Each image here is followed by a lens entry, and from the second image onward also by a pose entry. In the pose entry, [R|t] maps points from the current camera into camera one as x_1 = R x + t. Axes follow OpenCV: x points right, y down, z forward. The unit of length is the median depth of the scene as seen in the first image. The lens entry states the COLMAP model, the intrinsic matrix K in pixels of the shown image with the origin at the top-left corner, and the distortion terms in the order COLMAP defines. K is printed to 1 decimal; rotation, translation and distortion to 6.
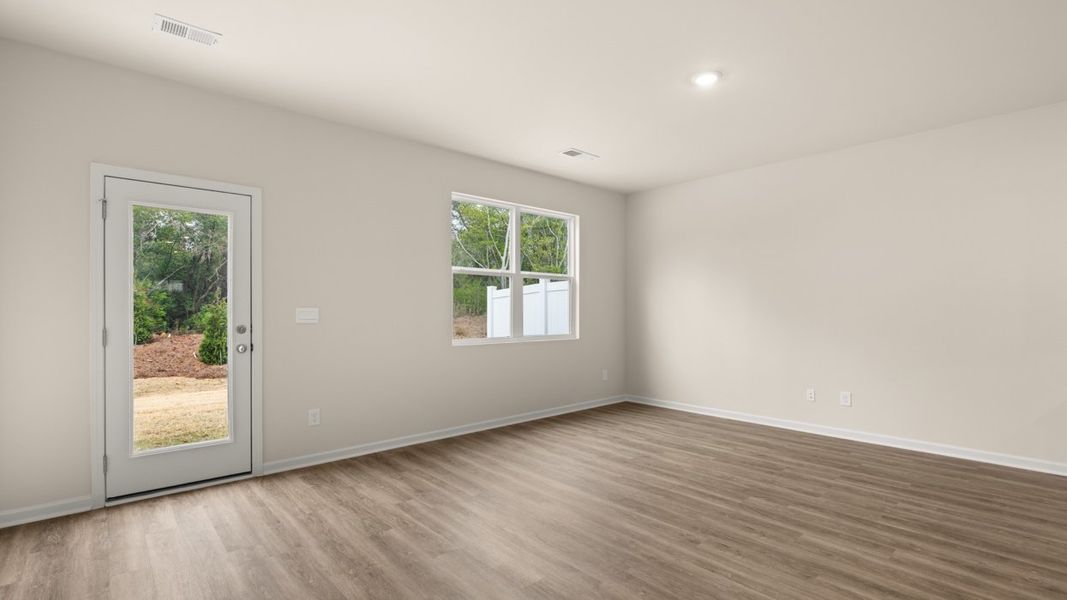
lens RADIAL K [[475.7, 0, 540.9], [0, 475.7, 306.8], [0, 0, 1]] dist [-0.008874, 0.000114]
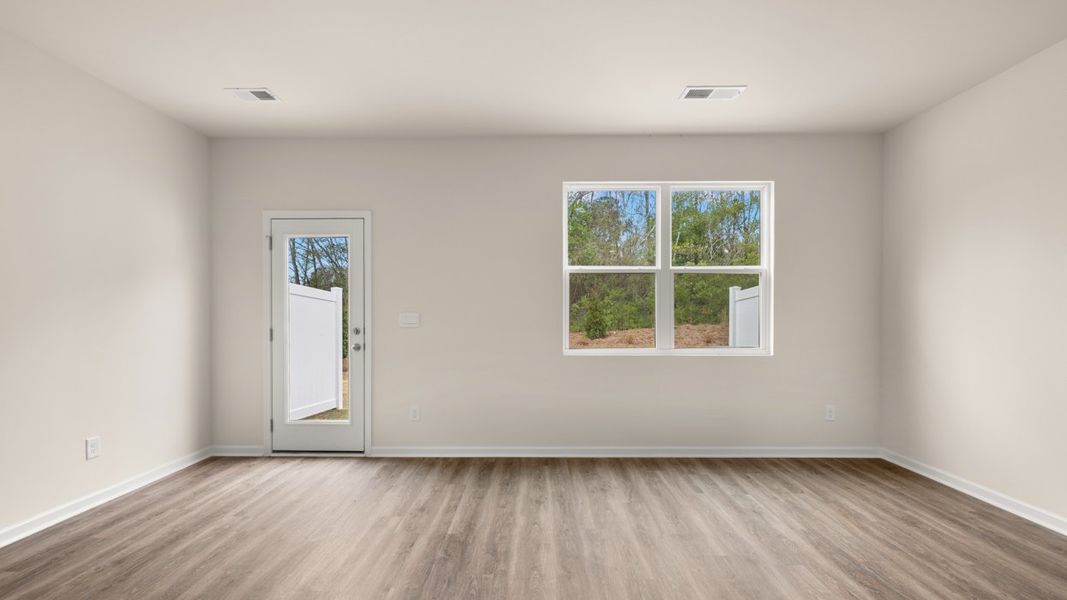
lens RADIAL K [[451.5, 0, 536.4], [0, 451.5, 310.6], [0, 0, 1]] dist [-0.000045, -0.000219]
pose [[0.735299, -0.006796, -0.677709, 0.381125], [0.005309, 0.999977, -0.004267, 0.002669], [0.677723, -0.000461, 0.735318, 0.374971]]
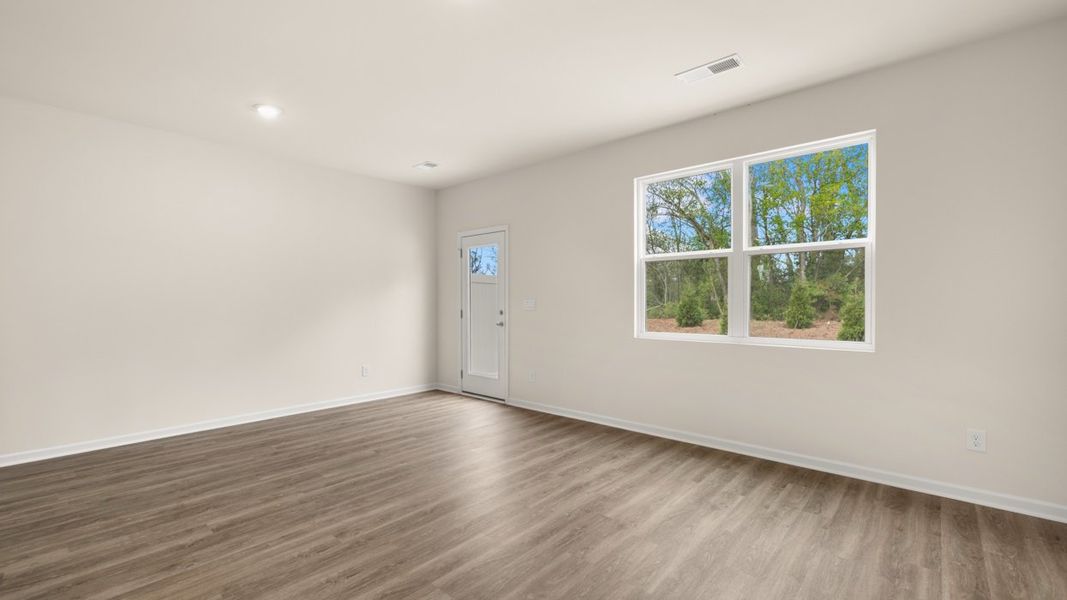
lens RADIAL K [[451.5, 0, 540.5], [0, 451.5, 299.9], [0, 0, 1]] dist [-0.000045, -0.000219]
pose [[0.115915, -0.001166, -0.993258, 0.765572], [0.008954, 0.999960, -0.000129, 0.003858], [0.993219, -0.008879, 0.115921, 0.763714]]
